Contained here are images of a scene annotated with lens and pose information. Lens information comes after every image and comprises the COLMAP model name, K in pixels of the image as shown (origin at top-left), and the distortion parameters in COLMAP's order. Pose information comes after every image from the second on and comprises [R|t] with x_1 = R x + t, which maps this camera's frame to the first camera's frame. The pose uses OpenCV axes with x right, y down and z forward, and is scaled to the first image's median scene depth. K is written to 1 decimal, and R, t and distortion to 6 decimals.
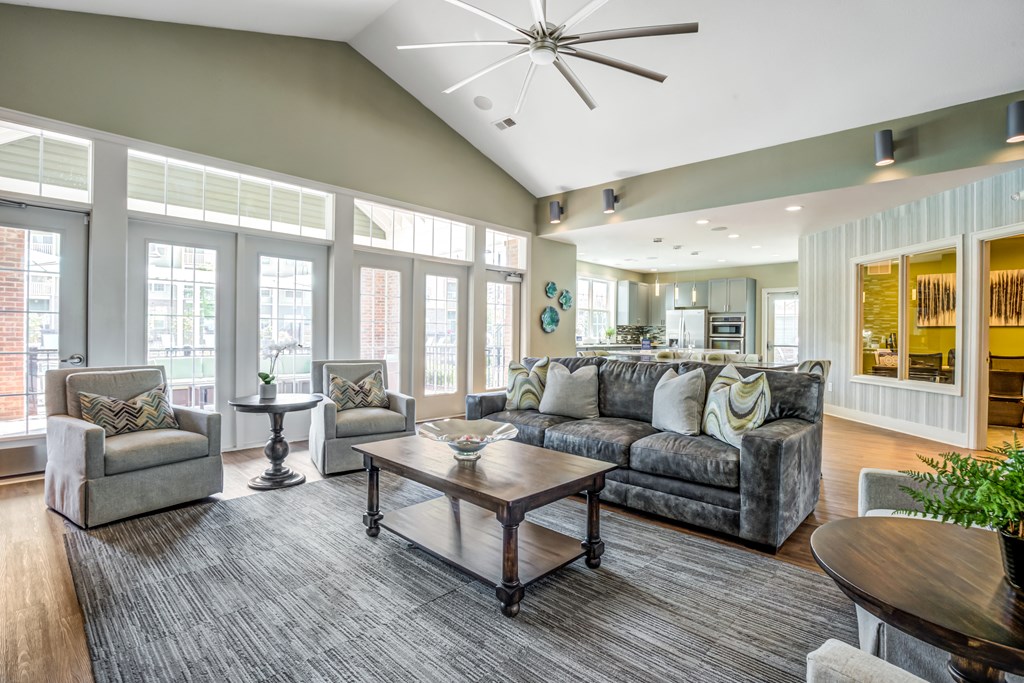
lens RADIAL K [[478.8, 0, 512.0], [0, 478.8, 341.5], [0, 0, 1]] dist [0.000615, 0.000111]
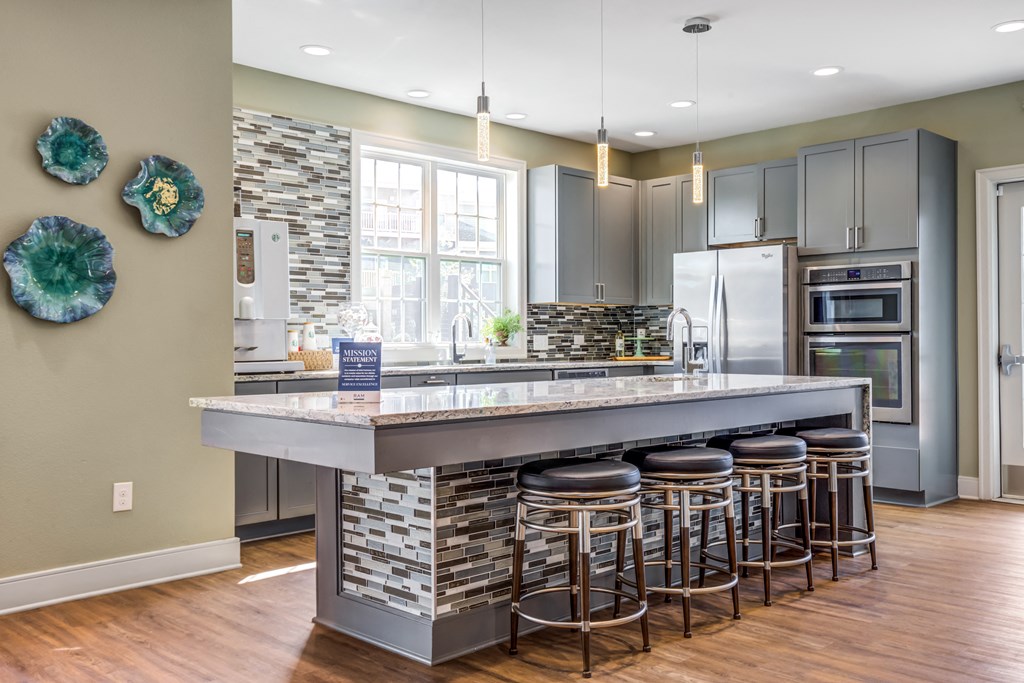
lens RADIAL K [[934.8, 0, 512.0], [0, 934.8, 341.5], [0, 0, 1]] dist [0.067553, 0.000465]
pose [[0.999310, -0.018603, -0.032147, 0.232485], [0.018157, 0.999736, -0.014098, 0.000501], [0.032401, 0.013504, 0.999384, 0.369707]]
